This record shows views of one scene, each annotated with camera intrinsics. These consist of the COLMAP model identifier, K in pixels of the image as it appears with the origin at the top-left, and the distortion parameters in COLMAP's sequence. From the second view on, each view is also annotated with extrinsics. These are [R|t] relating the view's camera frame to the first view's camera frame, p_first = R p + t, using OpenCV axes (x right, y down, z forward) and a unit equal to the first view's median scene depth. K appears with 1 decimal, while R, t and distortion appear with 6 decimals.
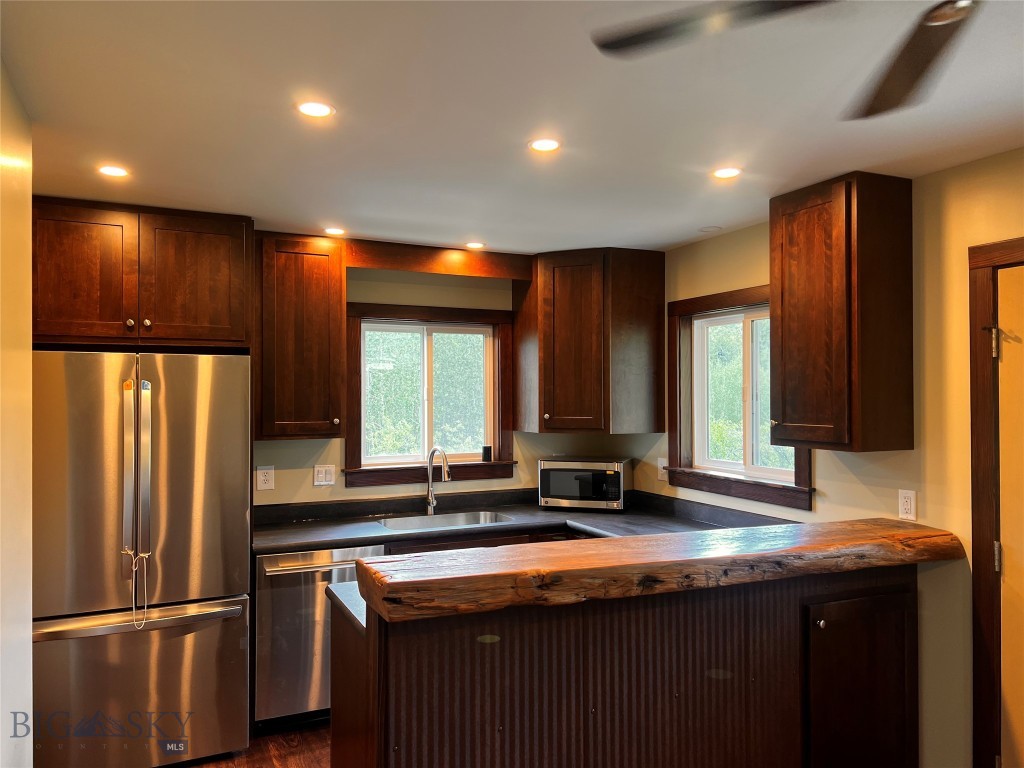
lens RADIAL K [[766.4, 0, 512.0], [0, 766.4, 384.0], [0, 0, 1]] dist [0.086893, -0.128583]
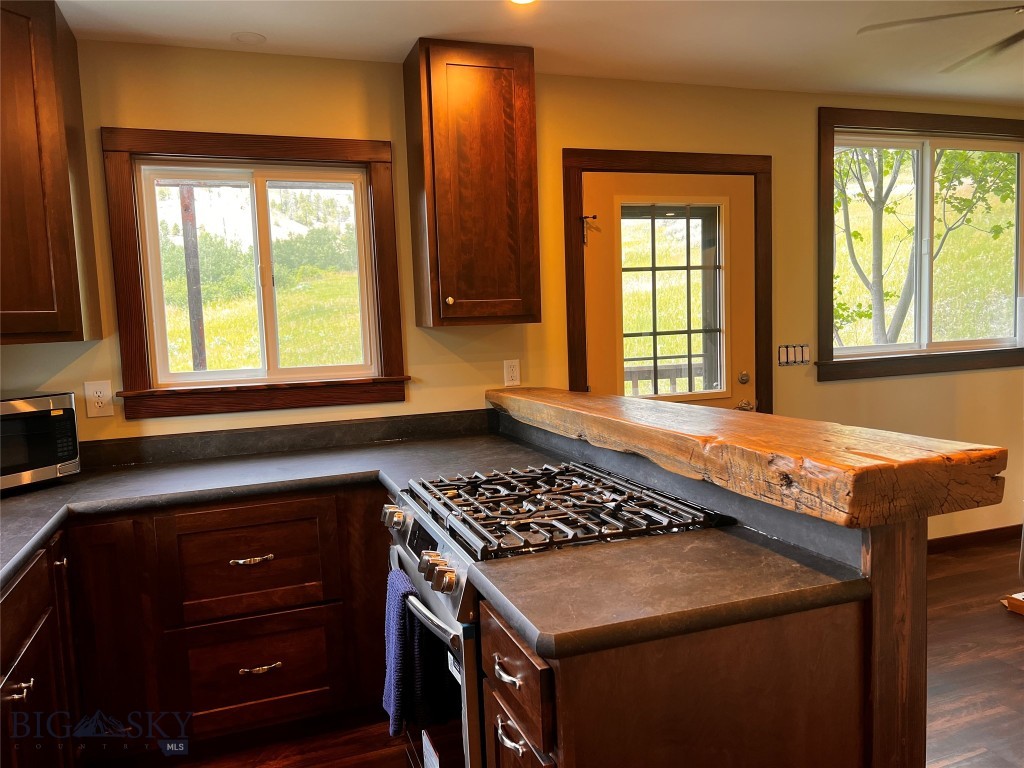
lens RADIAL K [[766.4, 0, 512.0], [0, 766.4, 384.0], [0, 0, 1]] dist [0.086893, -0.128583]
pose [[0.093269, -0.084113, 0.992082, -0.512809], [0.023235, 0.996338, 0.082289, 0.070455], [-0.995370, 0.015376, 0.094882, 0.781273]]
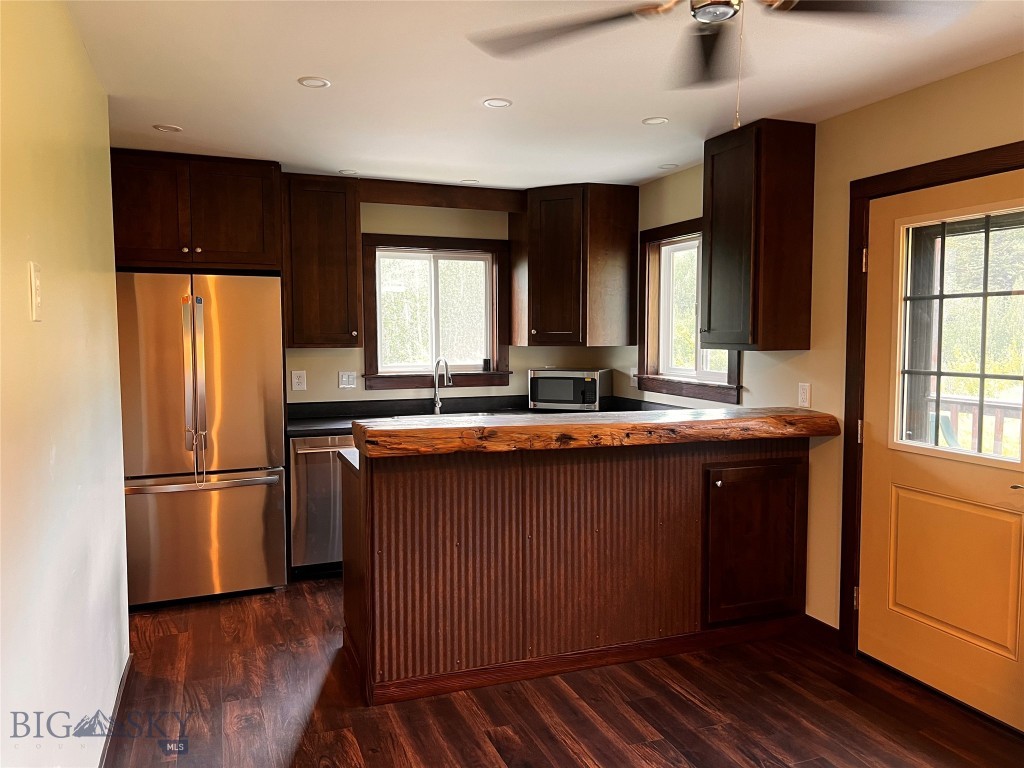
lens RADIAL K [[774.5, 0, 509.1], [0, 774.5, 370.9], [0, 0, 1]] dist [0.091393, -0.003660]
pose [[0.997599, 0.003167, -0.069188, 0.113361], [0.001418, 0.997811, 0.066118, 0.030713], [0.069246, -0.066057, 0.995410, -0.231706]]
